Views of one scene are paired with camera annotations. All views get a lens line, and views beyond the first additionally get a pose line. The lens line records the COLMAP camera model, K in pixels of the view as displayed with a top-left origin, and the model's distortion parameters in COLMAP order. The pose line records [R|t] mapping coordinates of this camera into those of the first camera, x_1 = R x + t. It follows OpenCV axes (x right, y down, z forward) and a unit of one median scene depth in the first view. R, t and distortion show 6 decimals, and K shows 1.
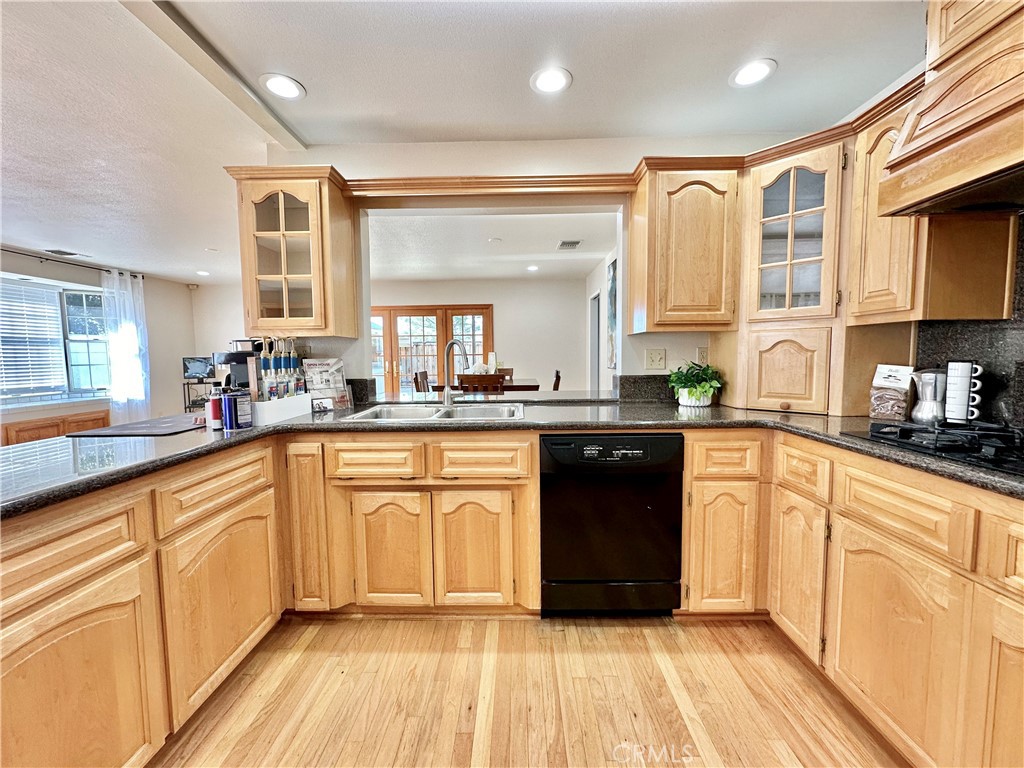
lens RADIAL K [[409.1, 0, 509.2], [0, 409.1, 383.1], [0, 0, 1]] dist [-0.001546, -0.000096]
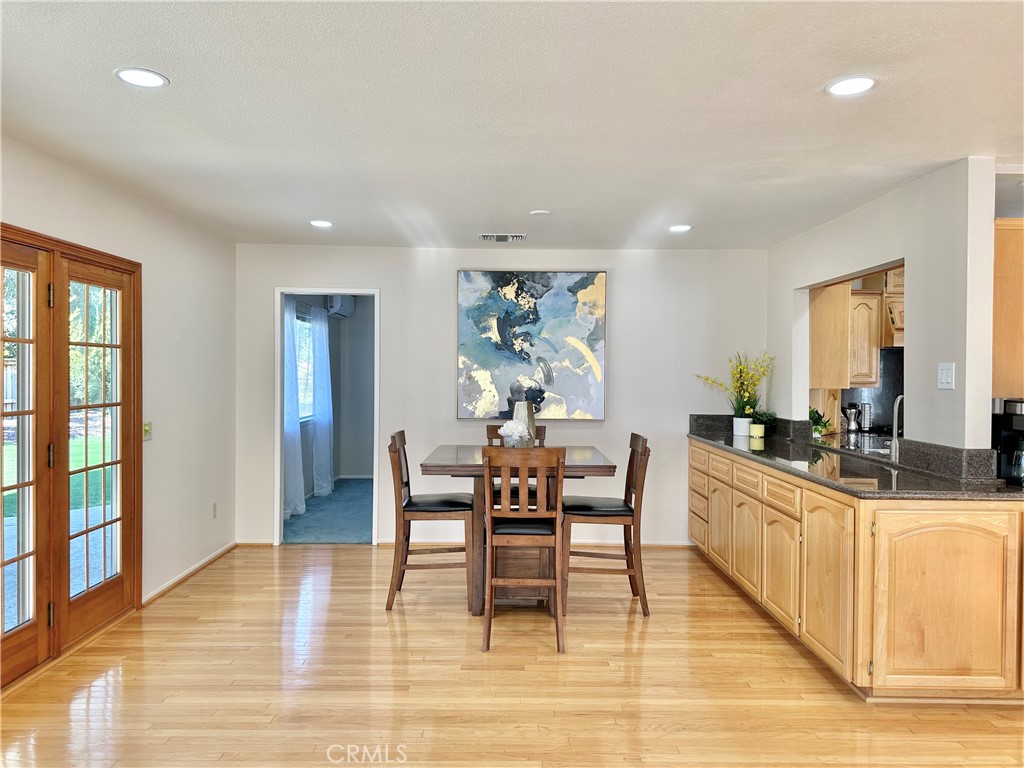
lens RADIAL K [[725.8, 0, 509.8], [0, 725.8, 383.5], [0, 0, 1]] dist [0.008470, -0.024415]
pose [[-0.004000, 0.008882, 0.999953, -2.532168], [0.063227, 0.997962, -0.008611, -0.212485], [-0.997991, 0.063190, -0.004553, 2.429406]]
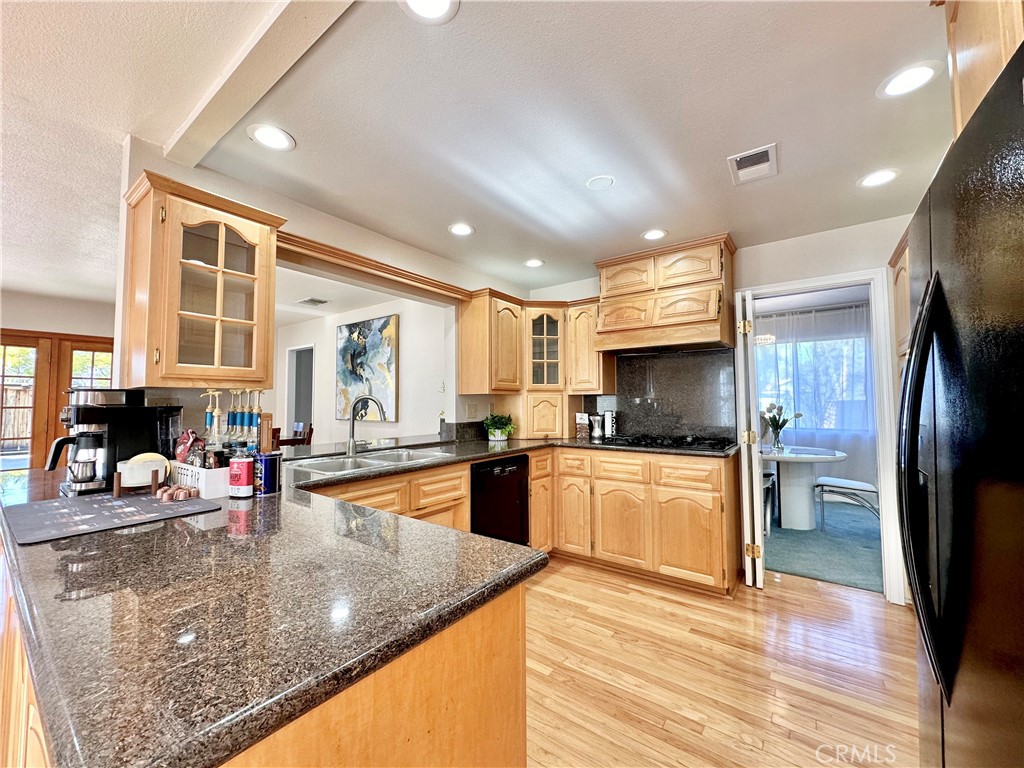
lens RADIAL K [[409.1, 0, 512.2], [0, 409.1, 380.7], [0, 0, 1]] dist [-0.001546, -0.000096]
pose [[0.581228, 0.052040, 0.812075, -0.962584], [0.053865, 0.993304, -0.102207, -0.010838], [-0.811956, 0.103148, 0.574533, 0.023094]]
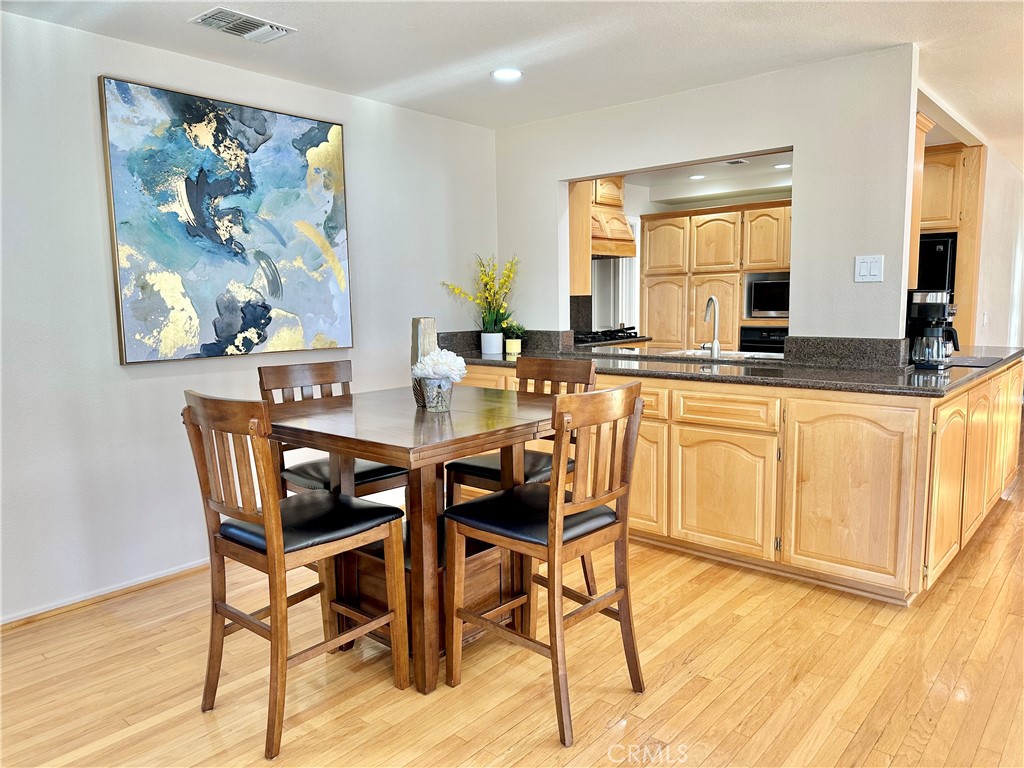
lens RADIAL K [[725.8, 0, 508.5], [0, 725.8, 392.6], [0, 0, 1]] dist [0.008470, -0.024415]
pose [[-0.765589, -0.048463, 0.641502, -1.148888], [0.077228, 0.983024, 0.166430, -0.247014], [-0.638677, 0.176959, -0.748850, 3.370584]]
